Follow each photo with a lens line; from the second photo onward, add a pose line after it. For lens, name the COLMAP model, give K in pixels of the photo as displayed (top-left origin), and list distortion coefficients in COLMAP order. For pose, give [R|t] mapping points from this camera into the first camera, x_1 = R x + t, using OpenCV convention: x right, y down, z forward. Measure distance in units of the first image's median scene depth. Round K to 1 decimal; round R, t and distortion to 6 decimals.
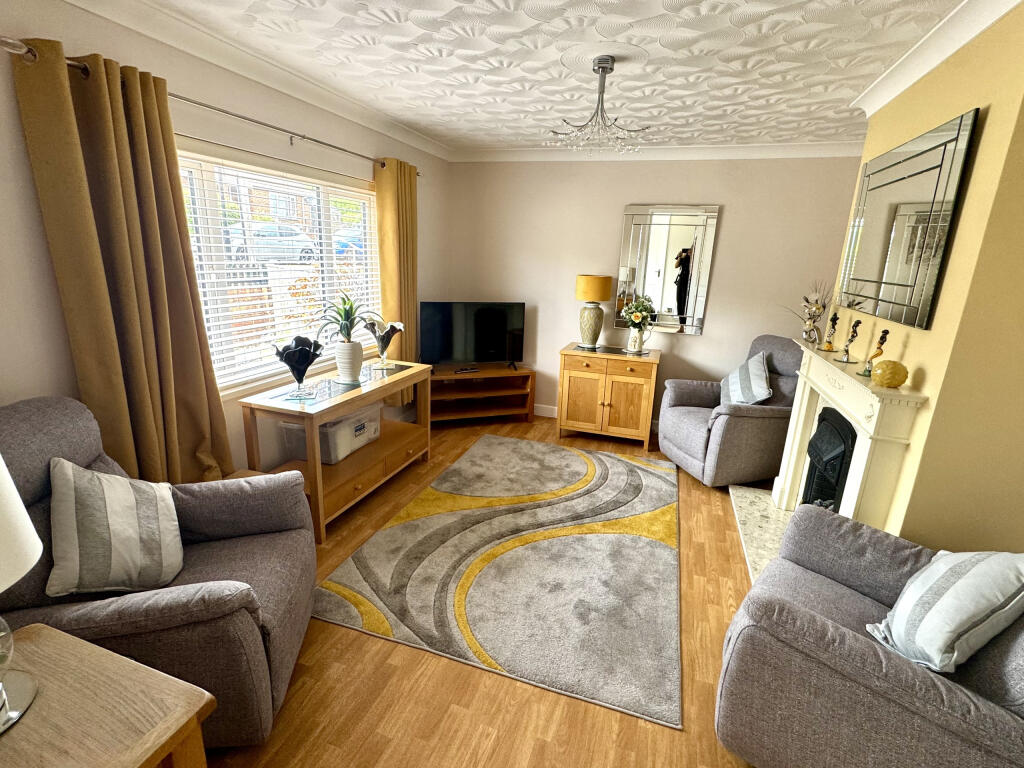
lens RADIAL K [[490.9, 0, 510.2], [0, 490.9, 383.4], [0, 0, 1]] dist [-0.001195, -0.000525]
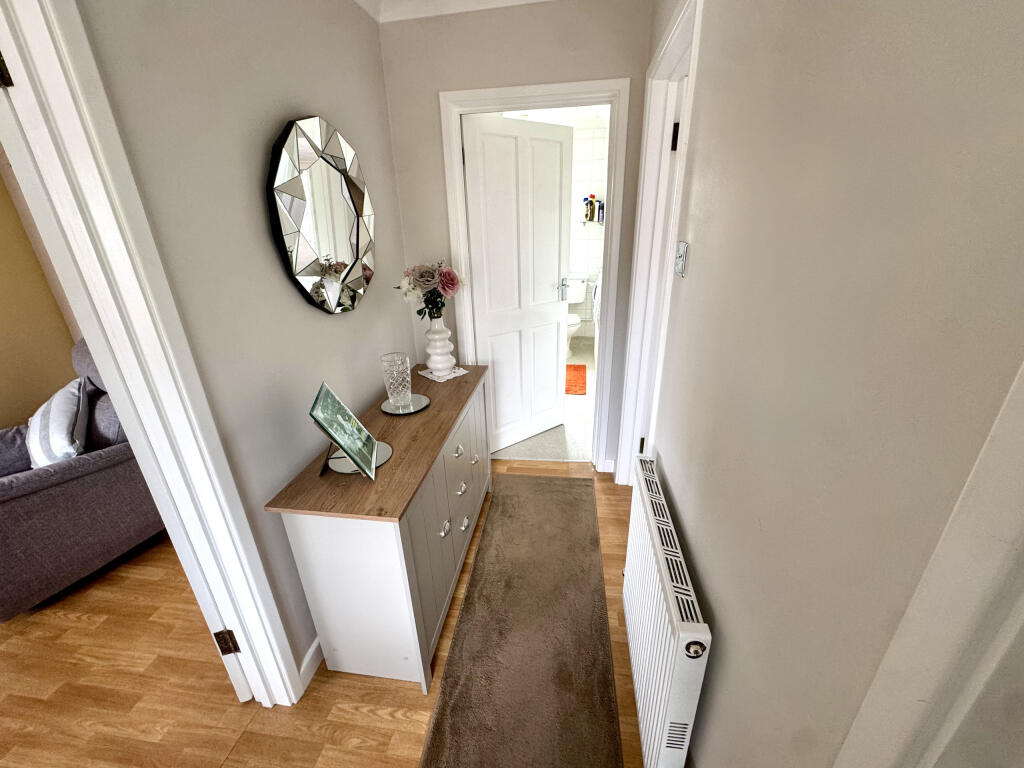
lens RADIAL K [[414.5, 0, 513.4], [0, 414.5, 384.7], [0, 0, 1]] dist [0.000310, -0.000100]
pose [[-0.185054, -0.400540, 0.897398, -0.588288], [0.277242, 0.854799, 0.438698, 0.115576], [-0.942811, 0.329979, -0.047138, -0.451769]]
